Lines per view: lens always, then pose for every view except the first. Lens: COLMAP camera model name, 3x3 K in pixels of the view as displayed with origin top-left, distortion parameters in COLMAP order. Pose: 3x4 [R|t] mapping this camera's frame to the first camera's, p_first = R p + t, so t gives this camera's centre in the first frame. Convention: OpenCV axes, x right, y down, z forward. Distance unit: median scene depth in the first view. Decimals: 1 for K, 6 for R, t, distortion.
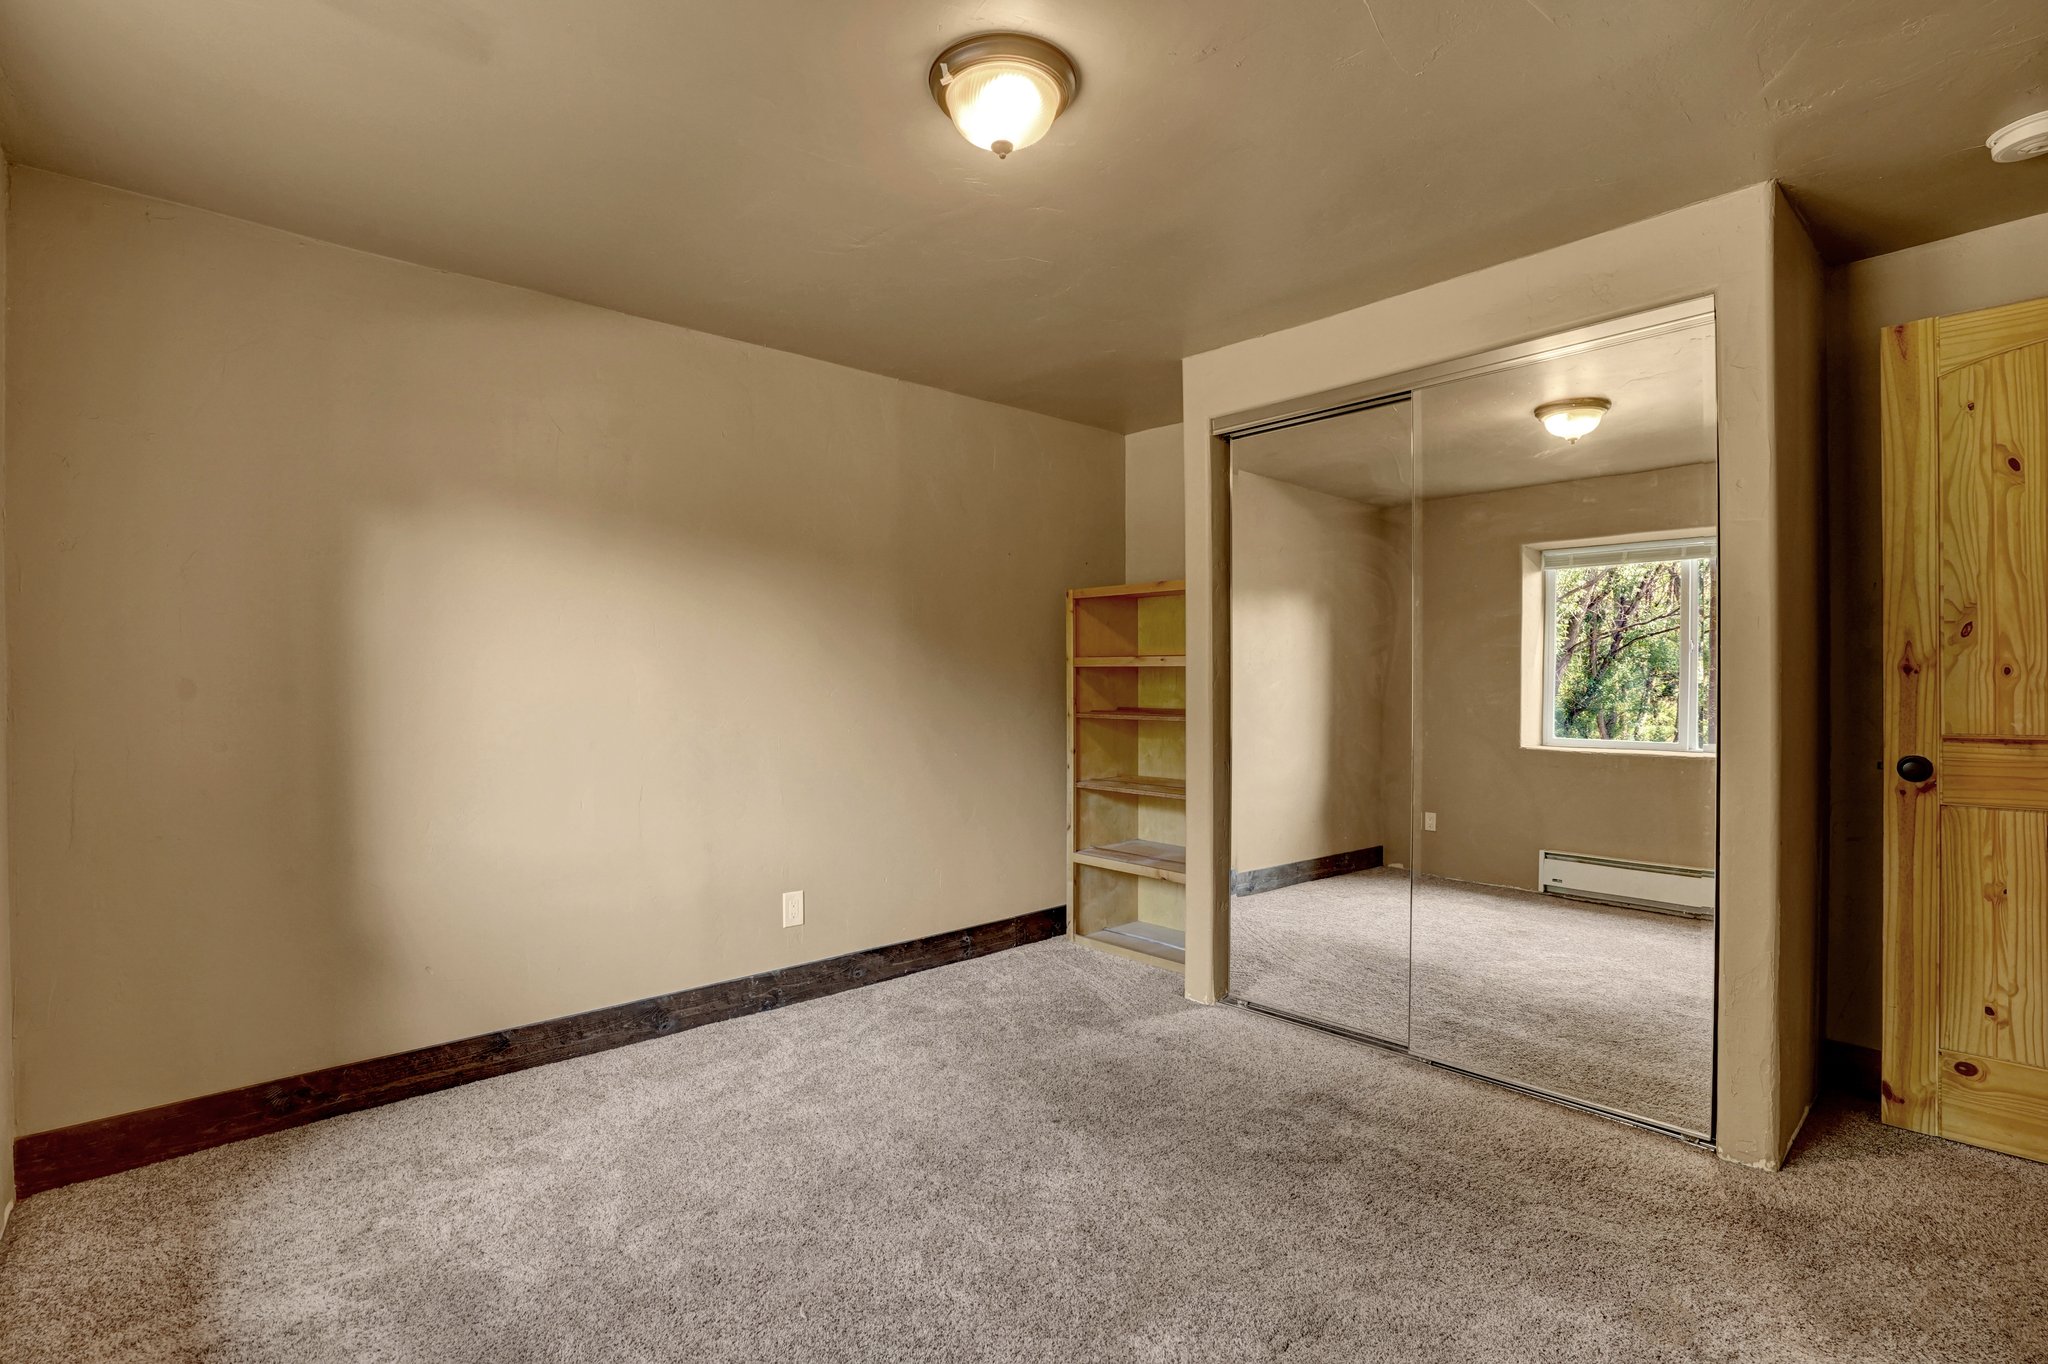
lens RADIAL K [[954.2, 0, 1026.3], [0, 954.2, 682.6], [0, 0, 1]] dist [-0.046808, 0.010801]
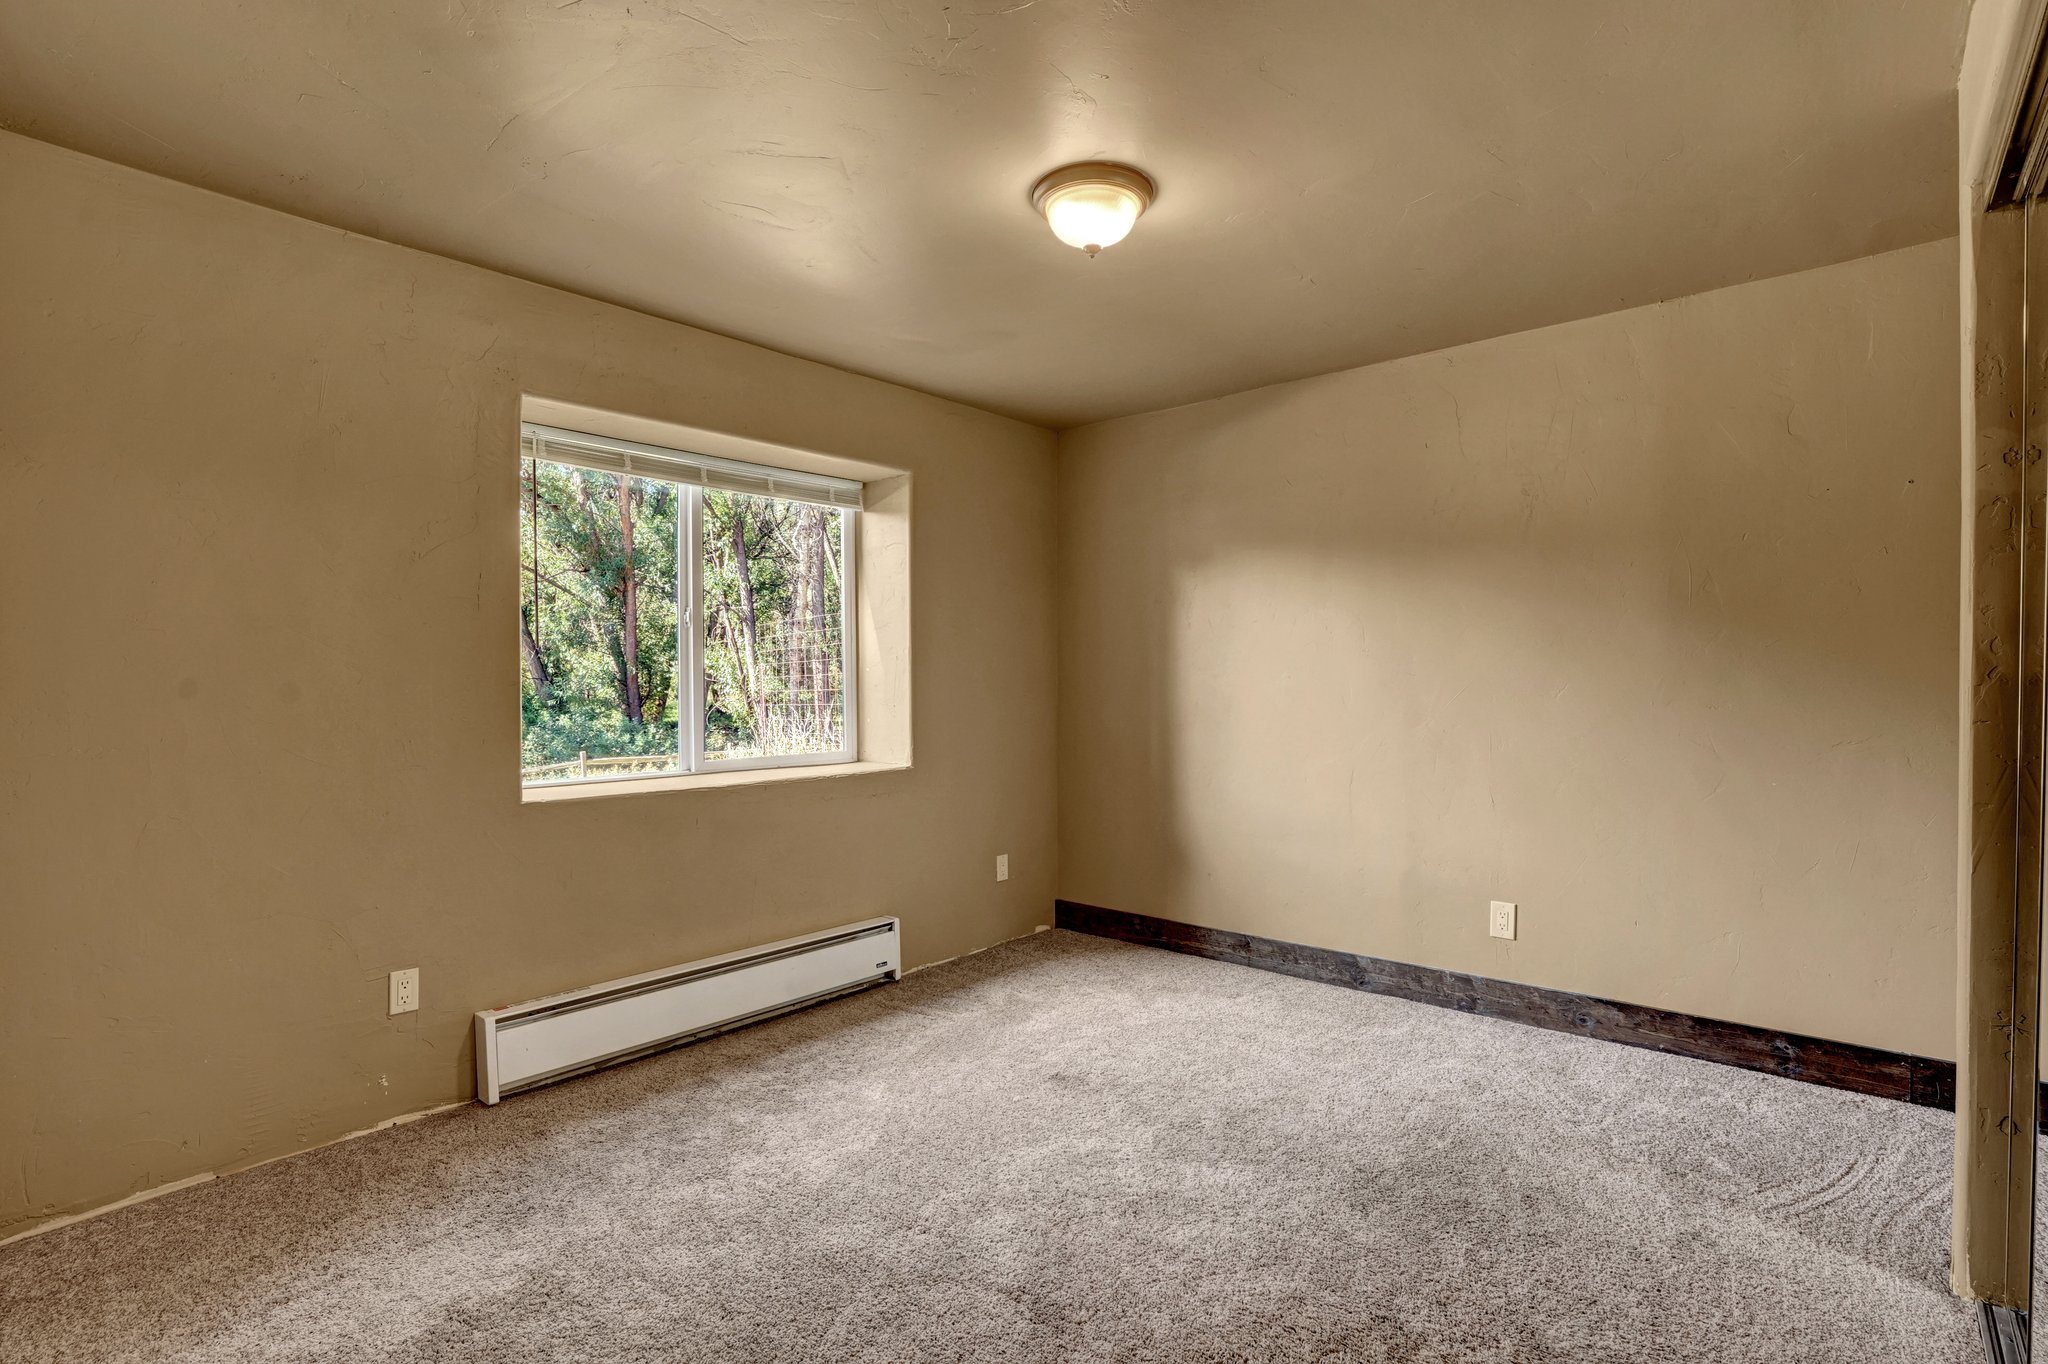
lens RADIAL K [[954.2, 0, 1025.4], [0, 954.2, 679.6], [0, 0, 1]] dist [-0.046808, 0.010801]
pose [[0.116948, 0.003316, -0.993132, 0.654942], [-0.001442, 0.999994, 0.003169, -0.005445], [0.993137, 0.001062, 0.116952, 0.427465]]
